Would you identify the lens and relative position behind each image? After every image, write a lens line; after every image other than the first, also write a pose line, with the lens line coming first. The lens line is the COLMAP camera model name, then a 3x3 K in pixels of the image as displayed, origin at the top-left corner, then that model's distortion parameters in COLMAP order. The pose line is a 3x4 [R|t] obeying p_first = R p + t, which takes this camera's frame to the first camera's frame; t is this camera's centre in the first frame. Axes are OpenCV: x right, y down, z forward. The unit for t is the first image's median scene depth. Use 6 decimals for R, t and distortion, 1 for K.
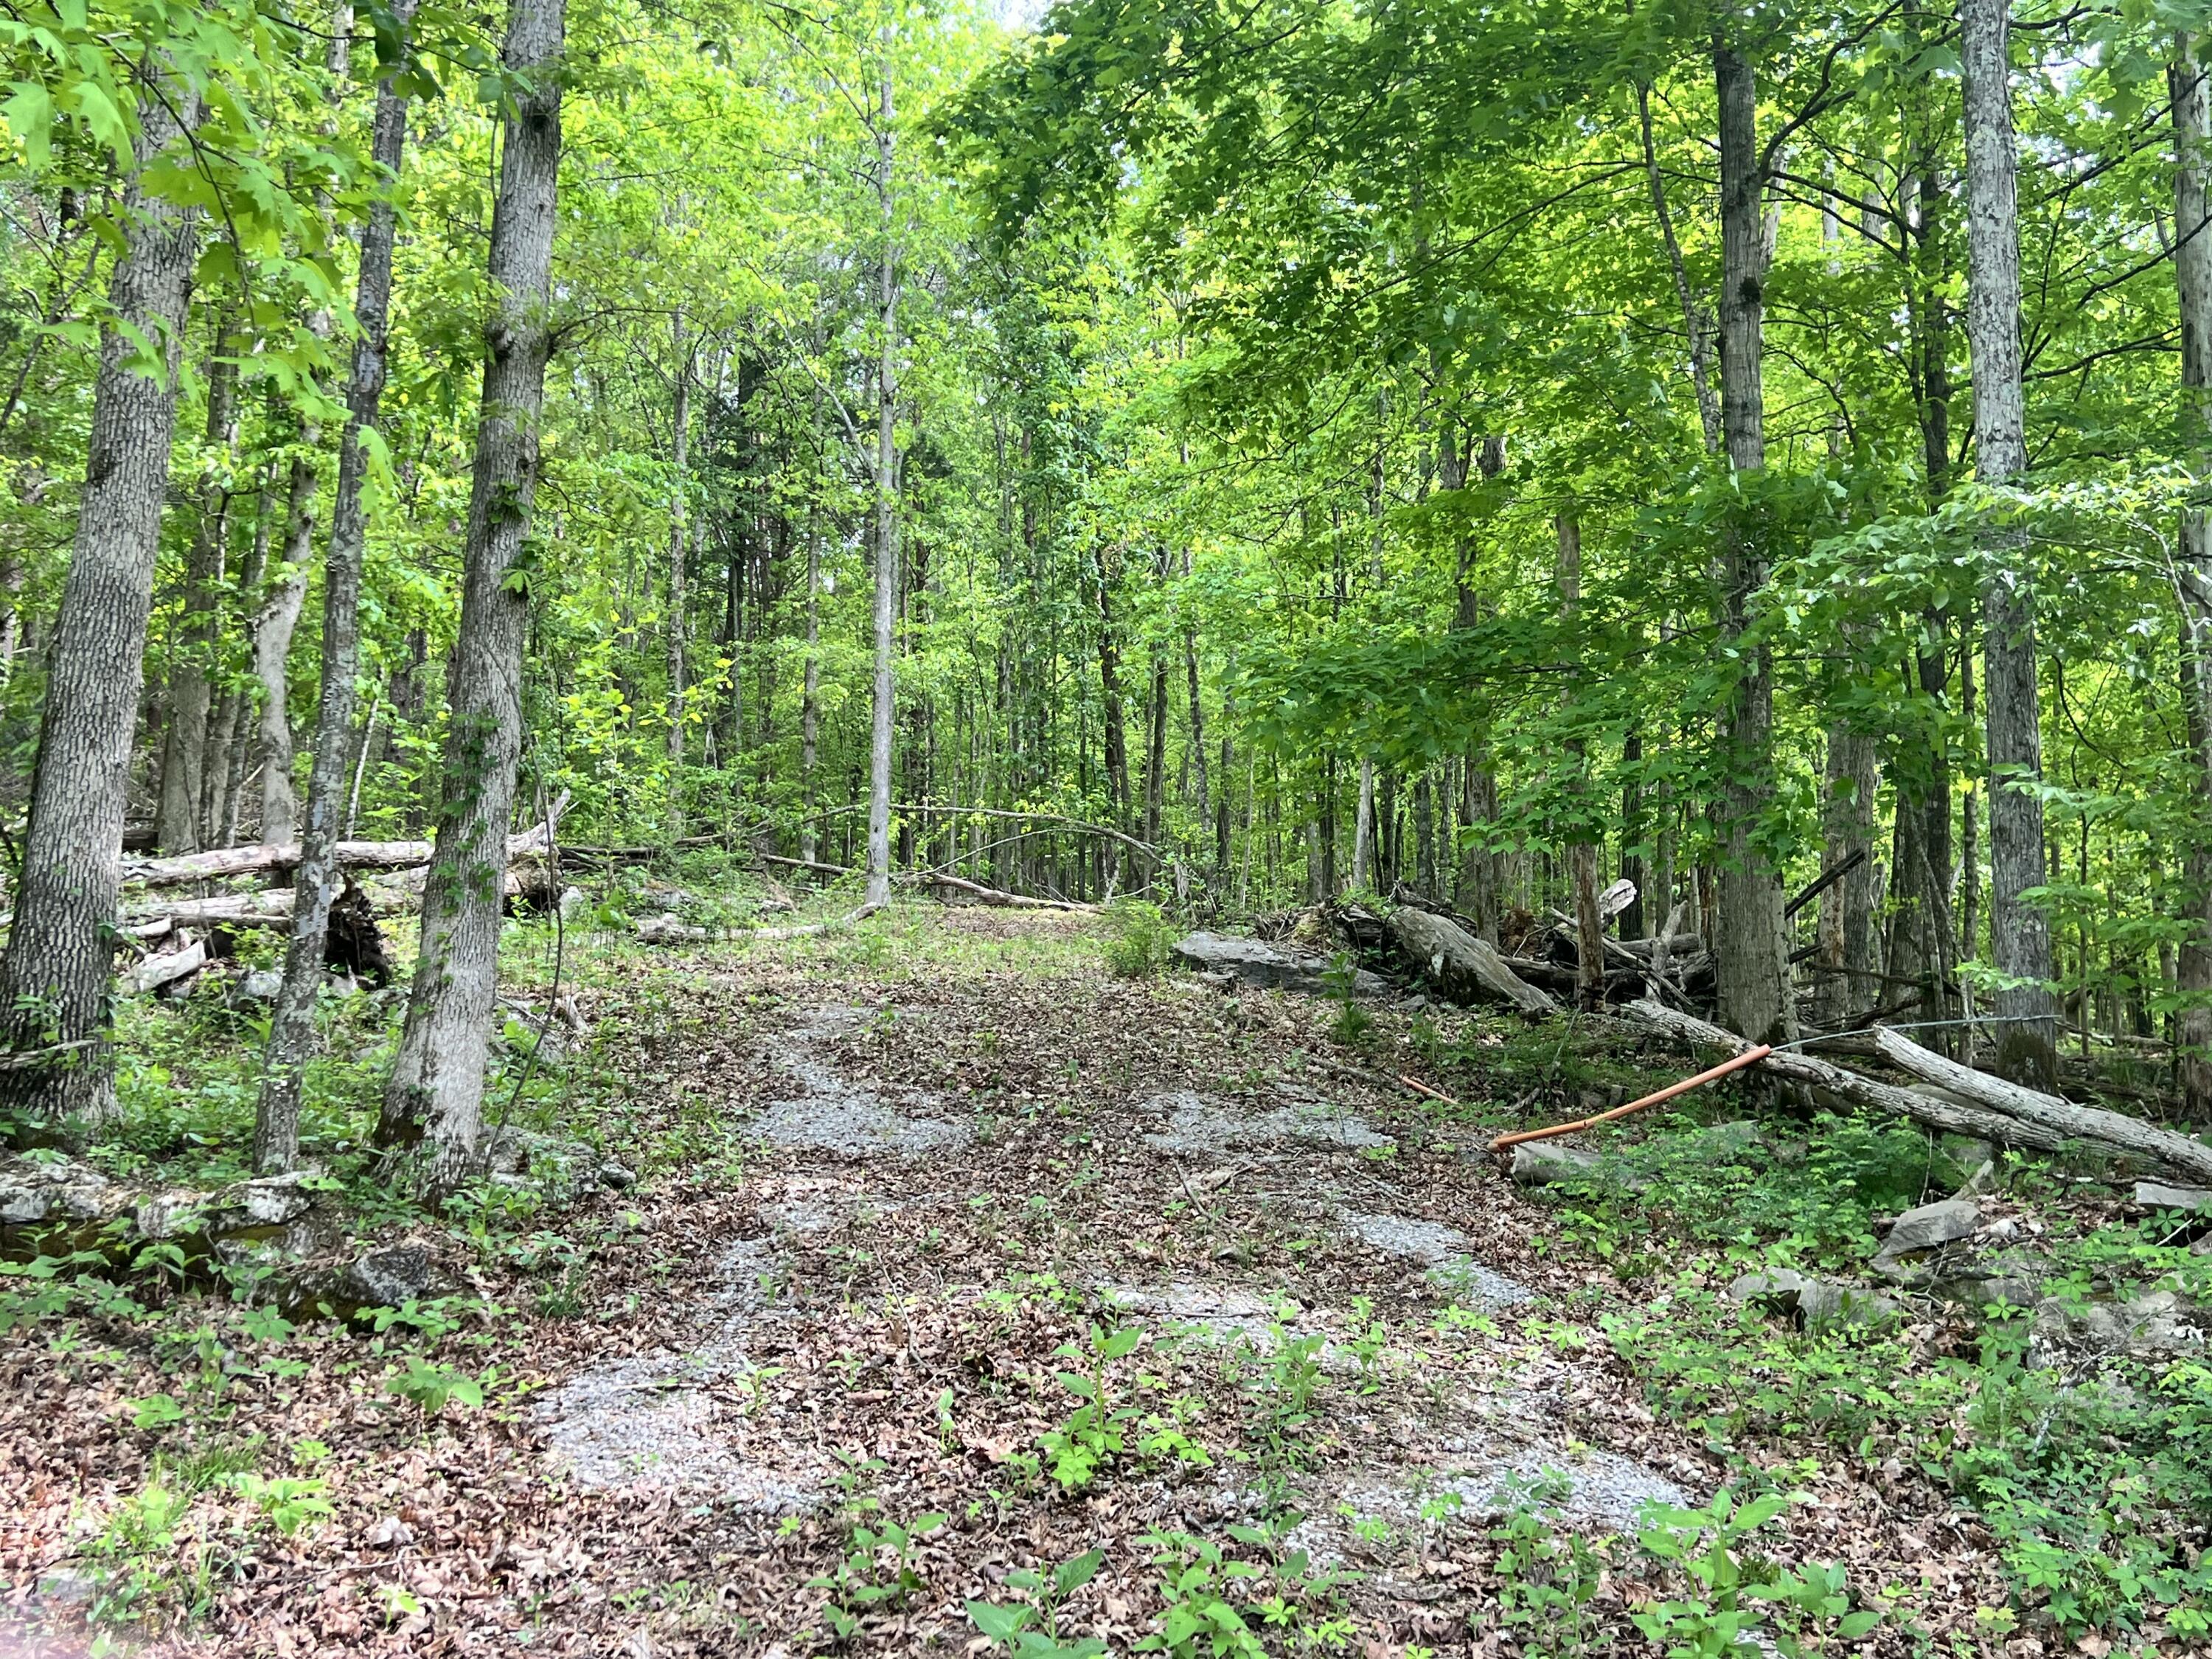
lens RADIAL K [[2252.5, 0, 1106.0], [0, 2252.5, 829.5], [0, 0, 1]] dist [0.008957, 0.000069]
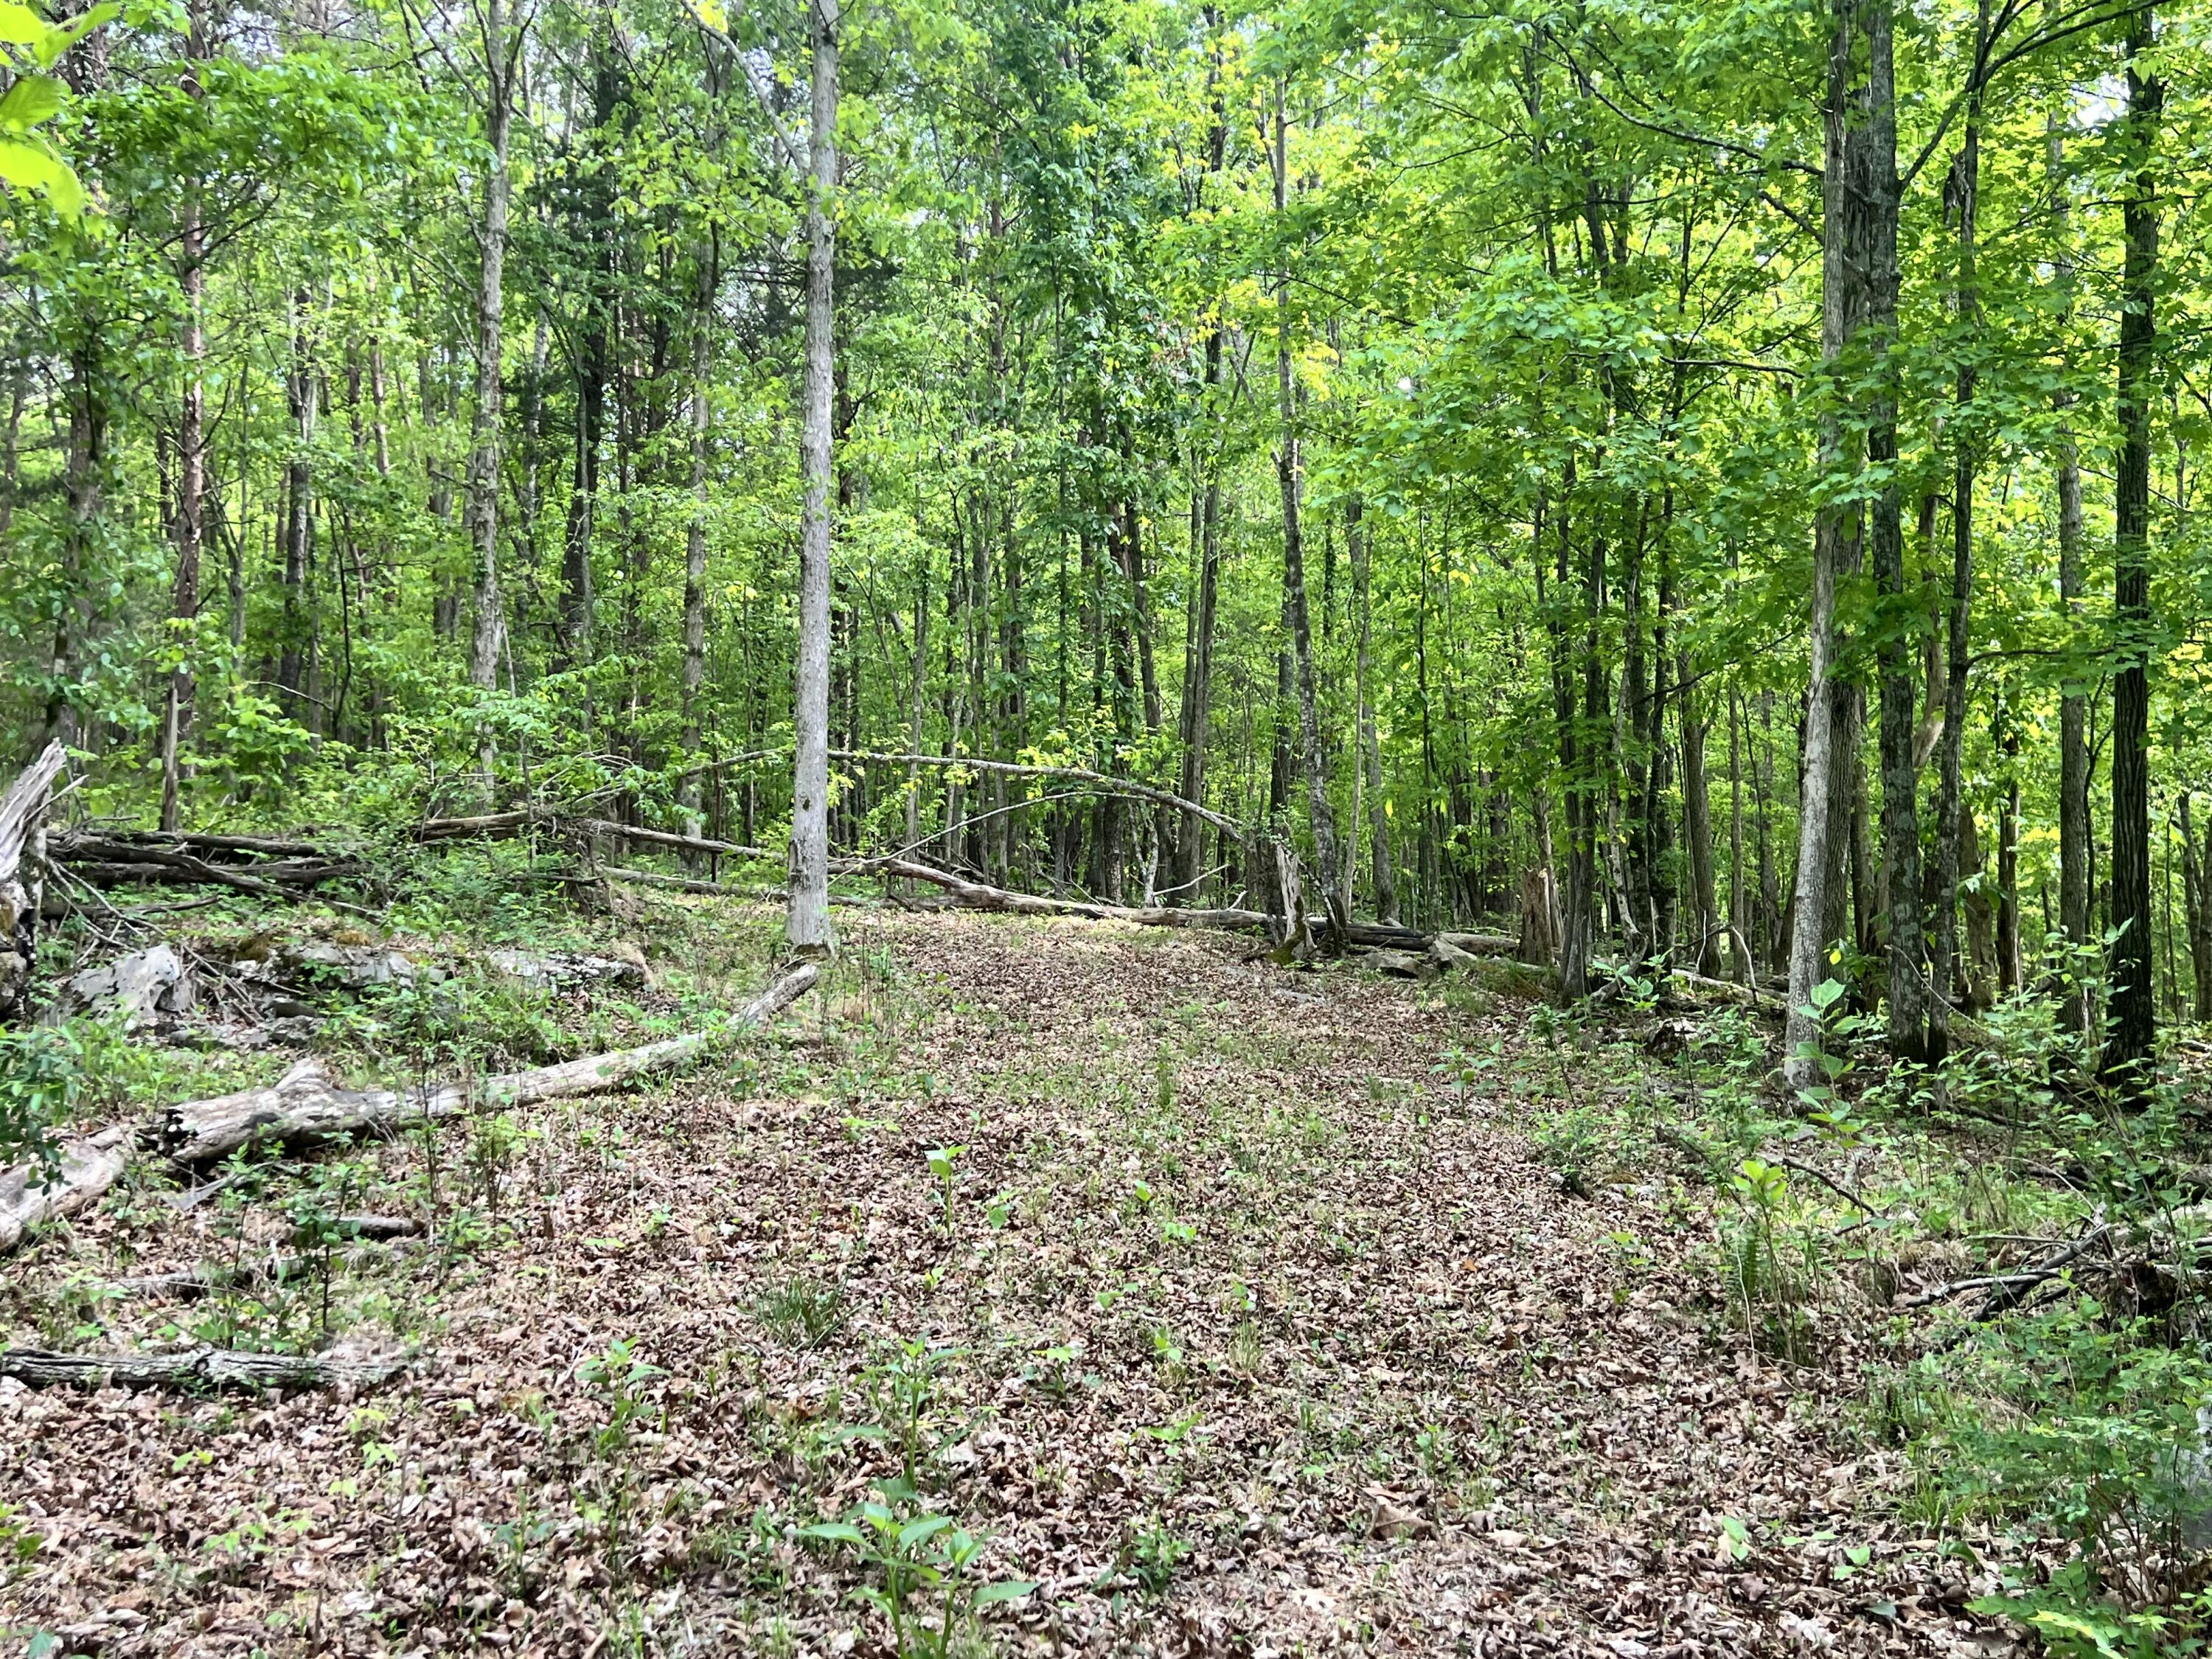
lens RADIAL K [[2252.5, 0, 1106.0], [0, 2252.5, 829.5], [0, 0, 1]] dist [0.008957, 0.000069]
pose [[0.999259, 0.008069, 0.037643, -0.040247], [-0.008794, 0.999778, 0.019146, -0.001731], [-0.037480, -0.019463, 0.999108, 0.369716]]
